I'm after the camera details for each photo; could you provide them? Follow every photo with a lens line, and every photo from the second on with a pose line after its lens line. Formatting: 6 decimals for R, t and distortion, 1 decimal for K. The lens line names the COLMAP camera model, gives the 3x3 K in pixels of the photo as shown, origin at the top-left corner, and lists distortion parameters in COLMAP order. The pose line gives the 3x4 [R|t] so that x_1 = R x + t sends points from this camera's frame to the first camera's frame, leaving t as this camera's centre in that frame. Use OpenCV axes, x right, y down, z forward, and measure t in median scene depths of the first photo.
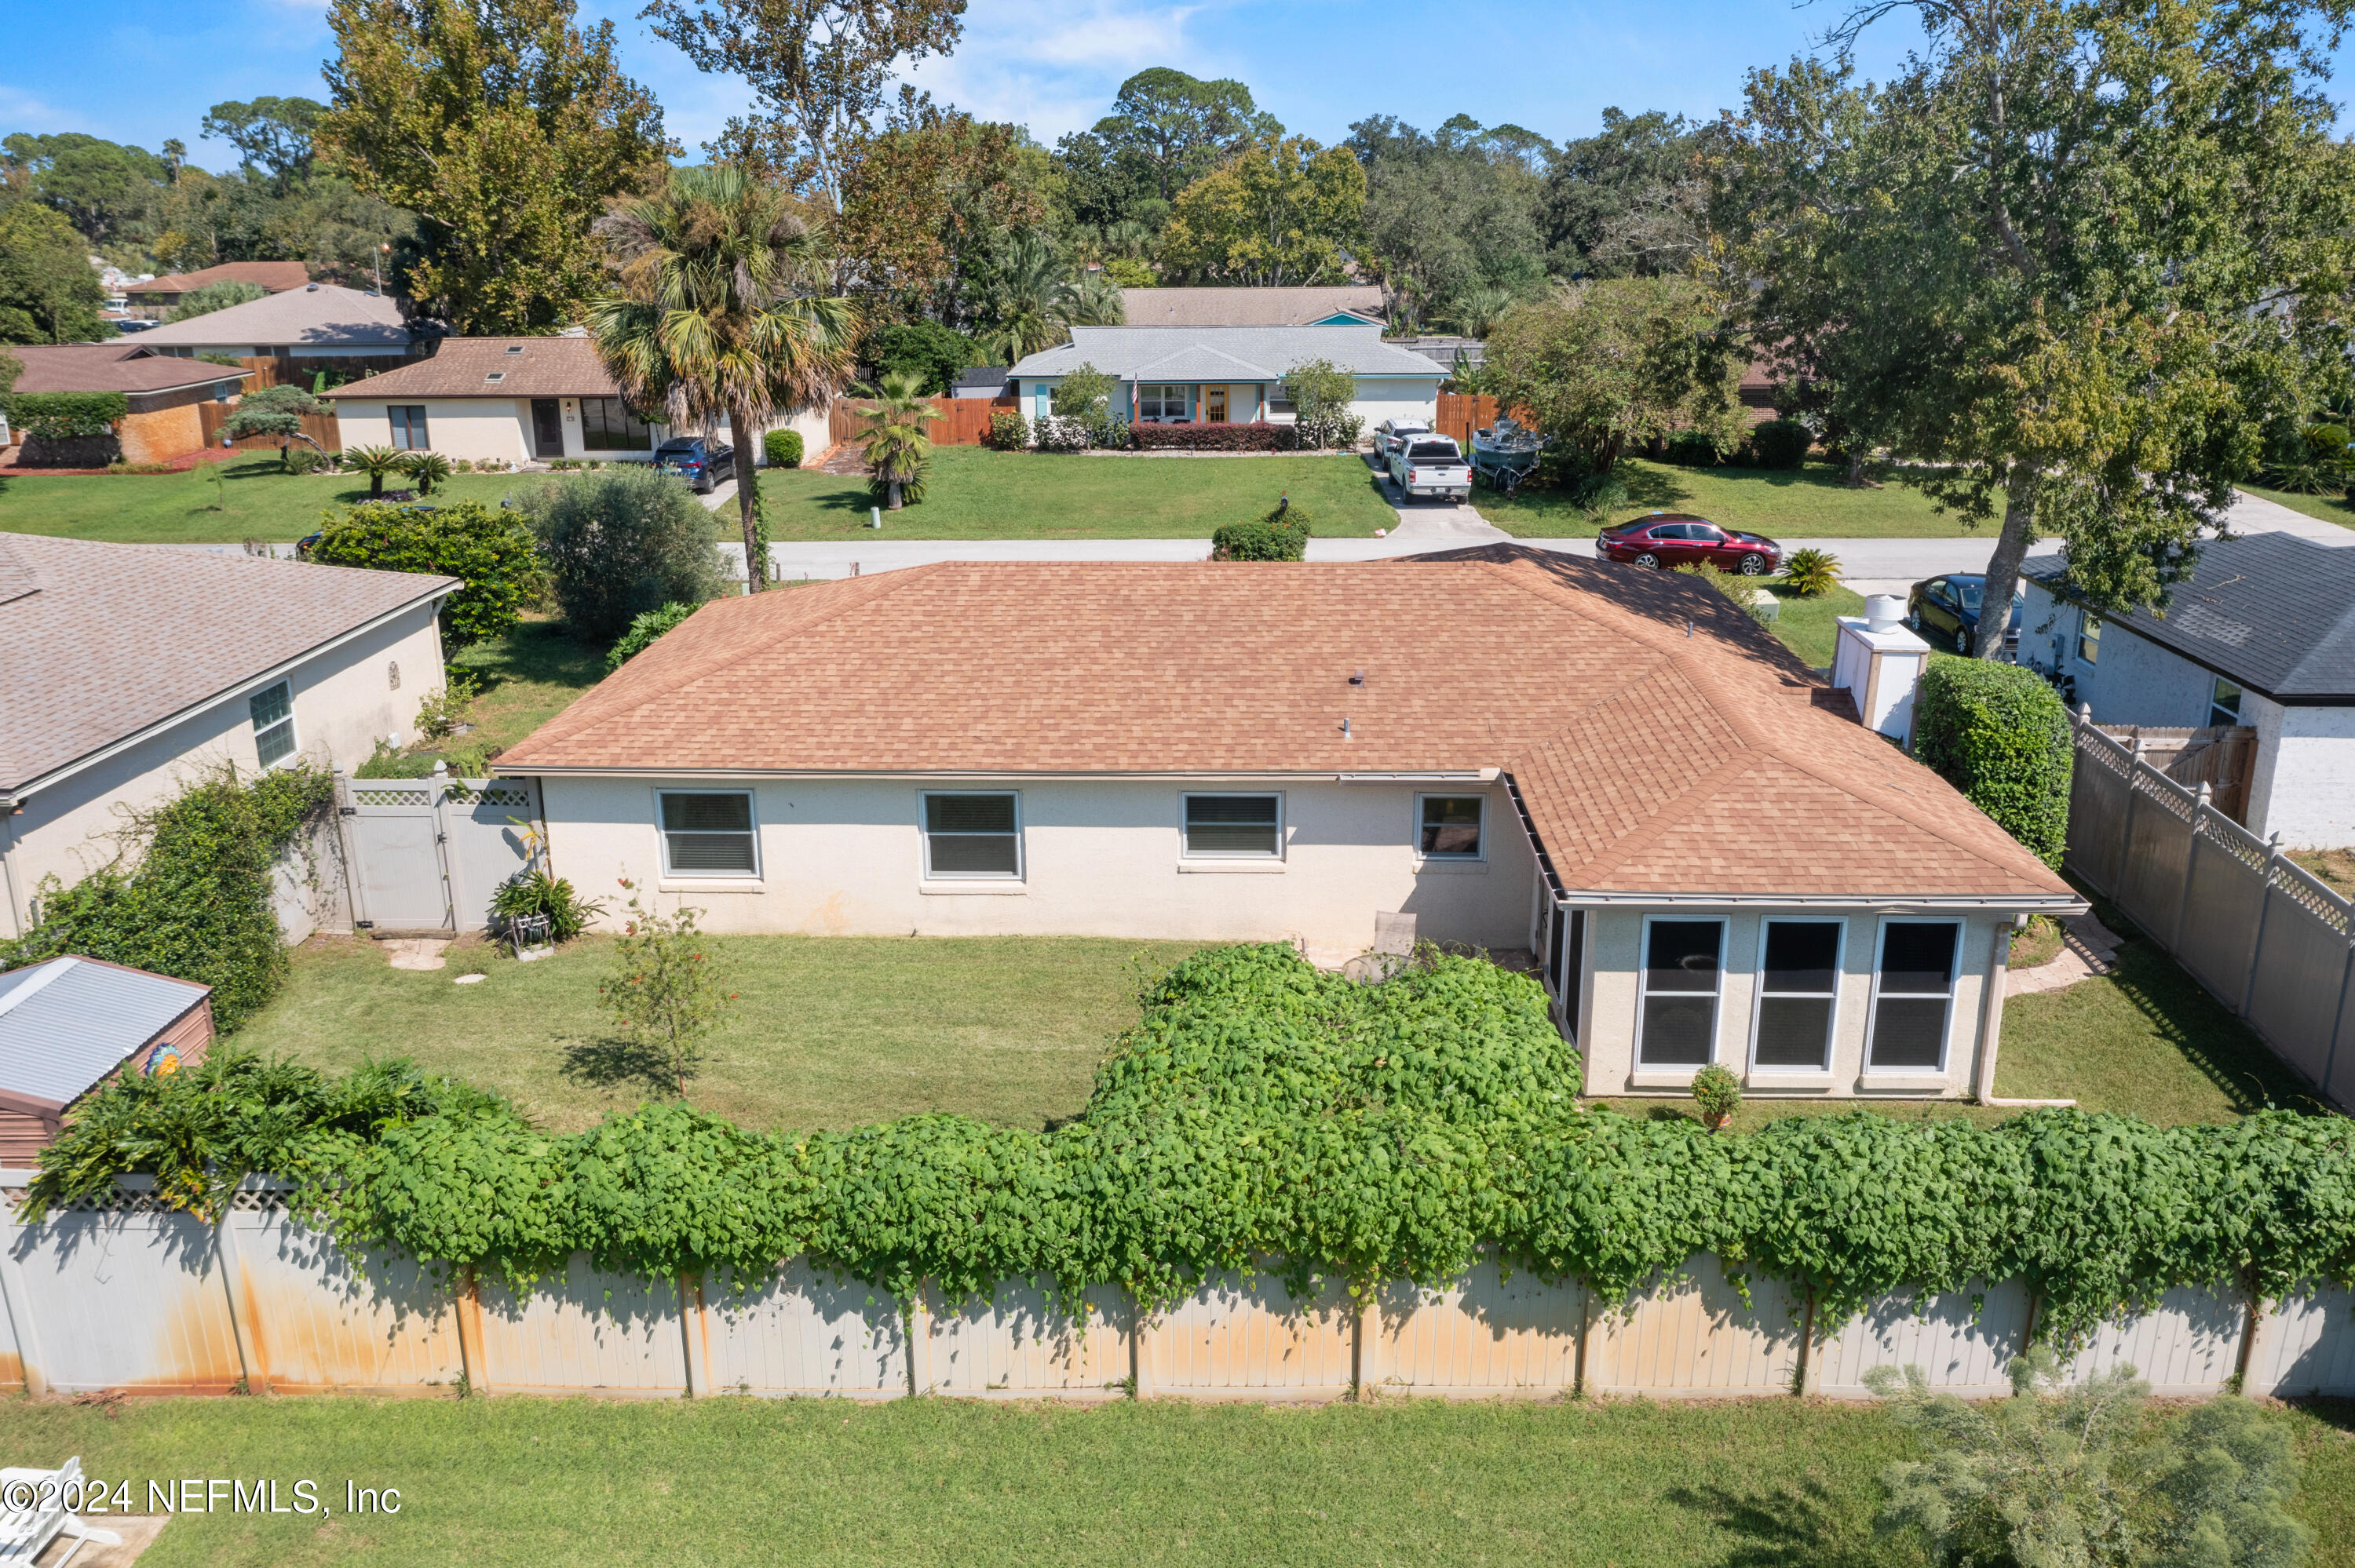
lens RADIAL K [[1866.6, 0, 1177.5], [0, 1866.6, 784.0], [0, 0, 1]] dist [-0.012630, -0.006423]
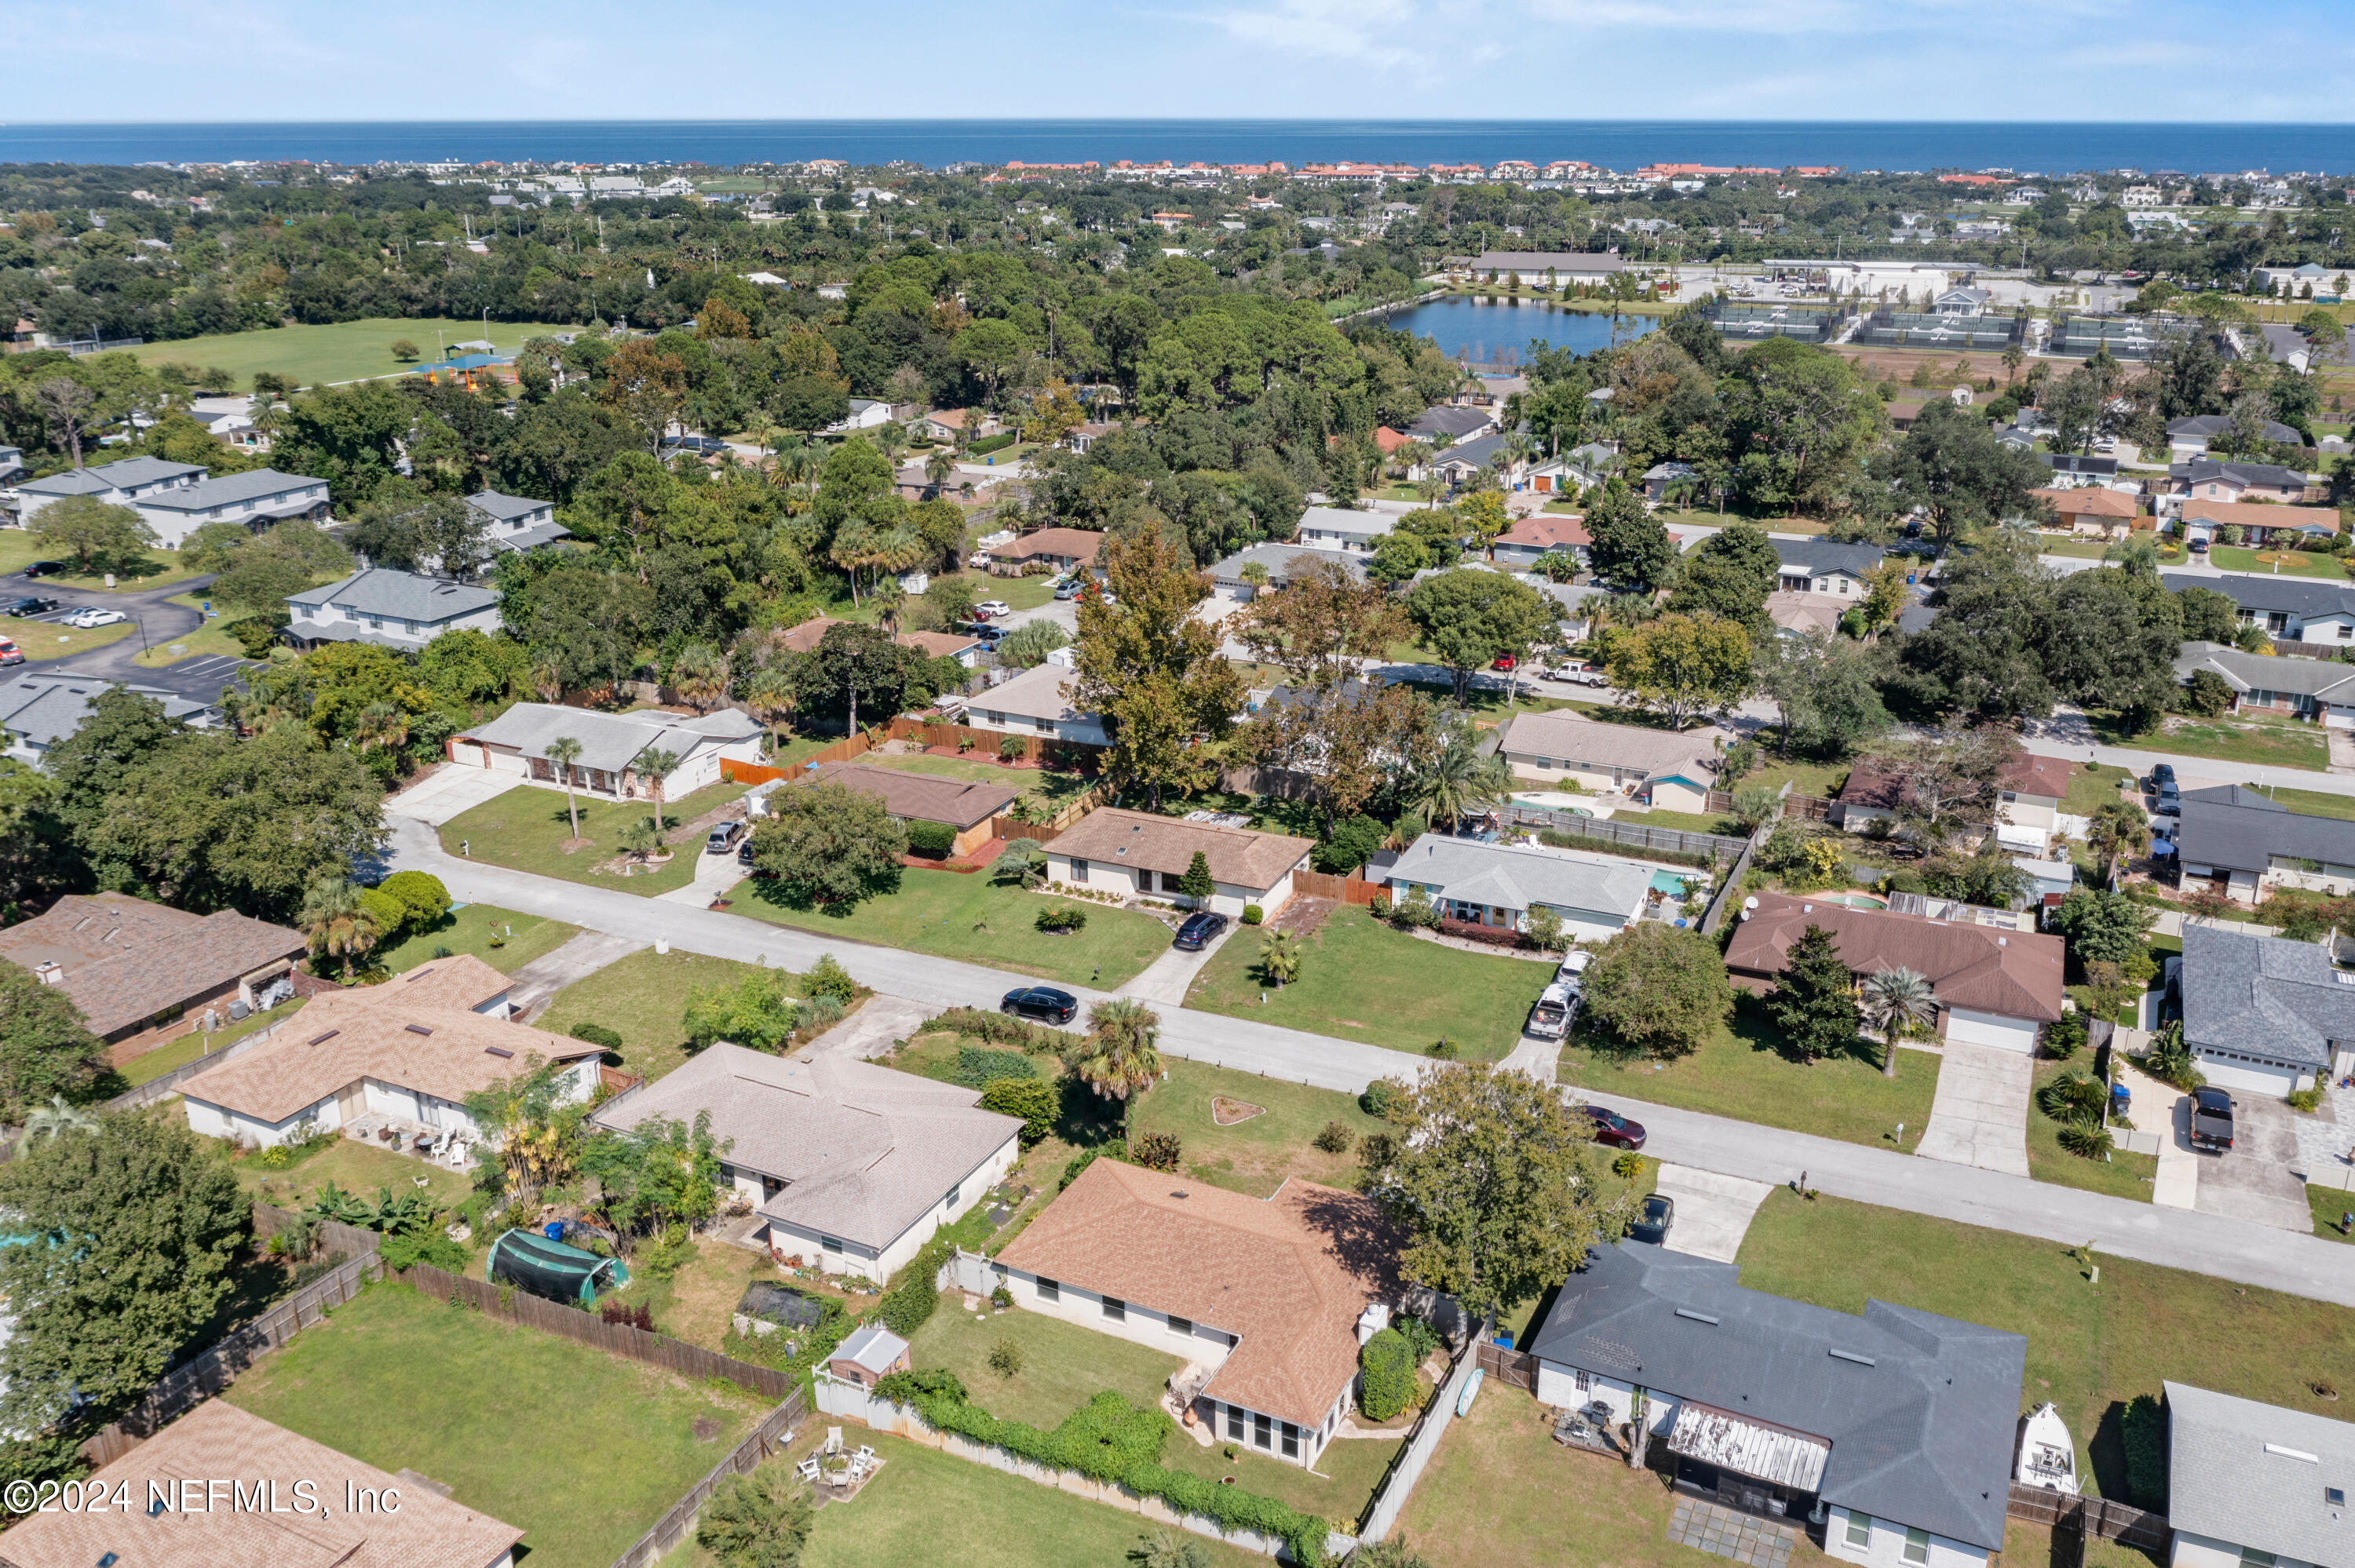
lens RADIAL K [[1868.7, 0, 1177.5], [0, 1868.7, 784.0], [0, 0, 1]] dist [-0.020004, 0.001589]
pose [[0.908855, 0.136379, -0.394187, 1.231945], [-0.116766, 0.990440, 0.073447, -1.205522], [0.400435, -0.020725, 0.916091, -2.111617]]
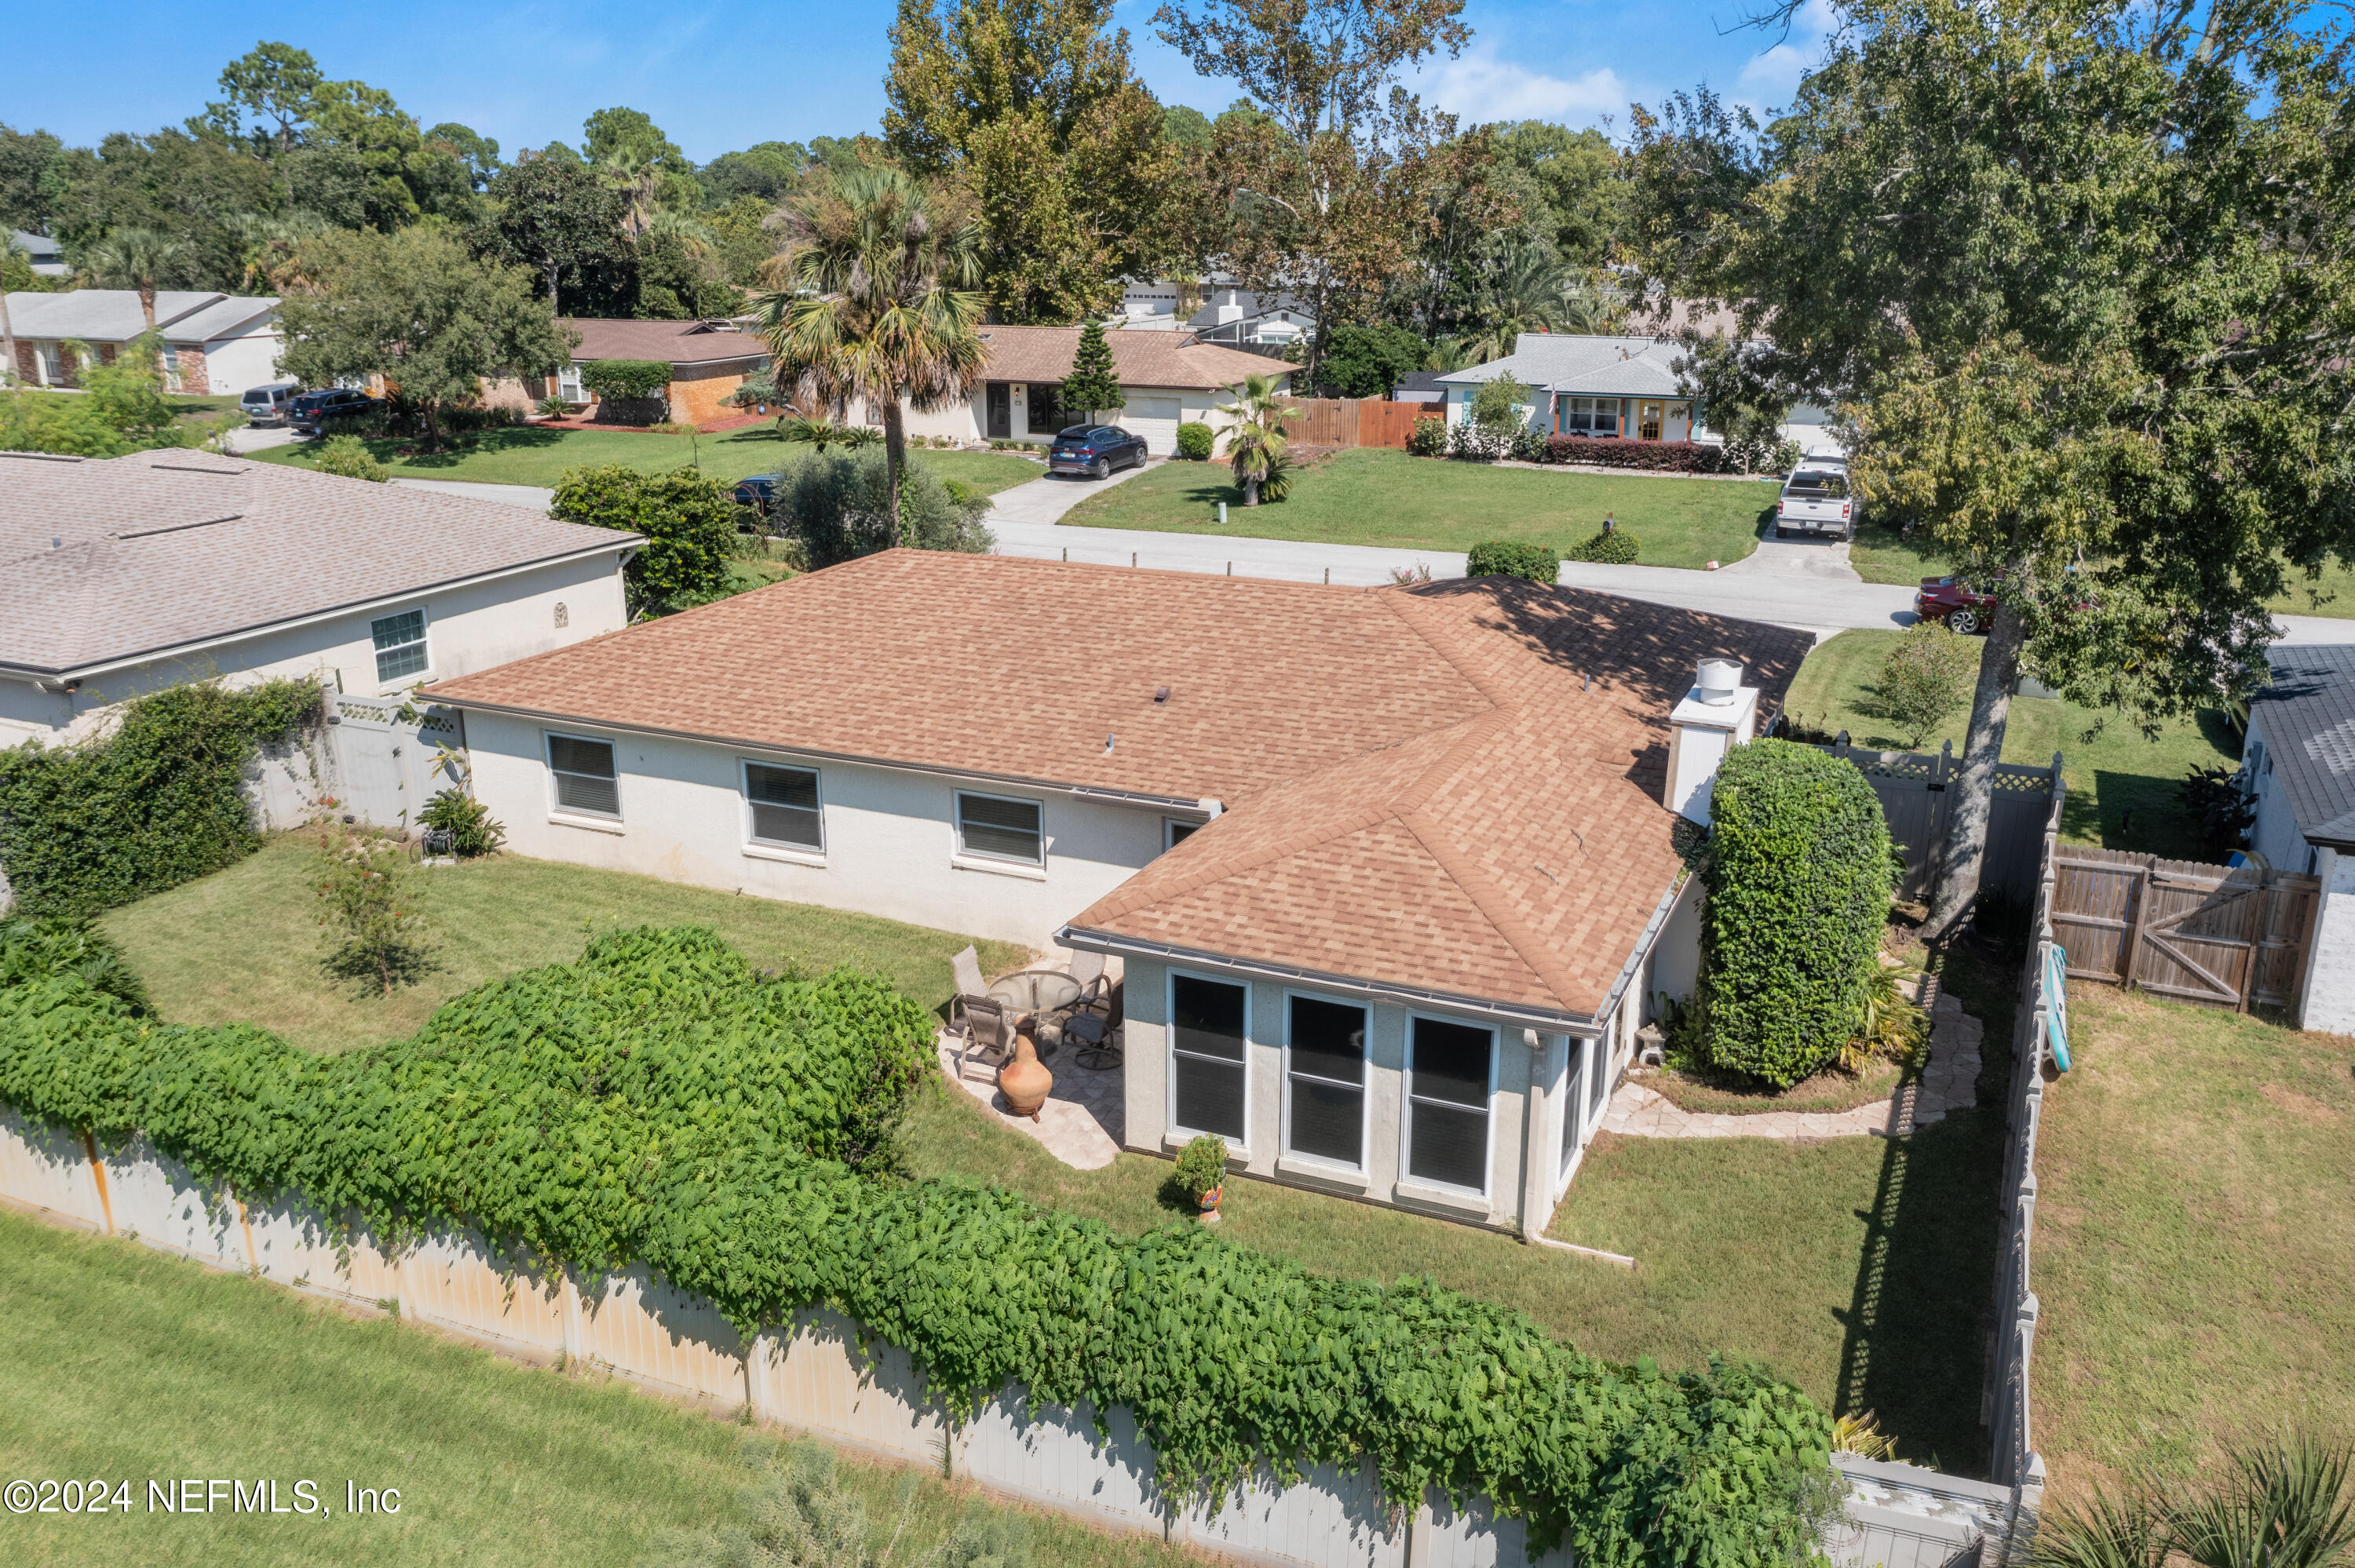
lens RADIAL K [[1868.7, 0, 1177.5], [0, 1868.7, 784.0], [0, 0, 1]] dist [-0.020004, 0.001589]
pose [[0.926948, 0.118034, -0.356140, 0.463381], [-0.118574, 0.992736, 0.020397, -0.032238], [0.355961, 0.023322, 0.934210, 0.099386]]
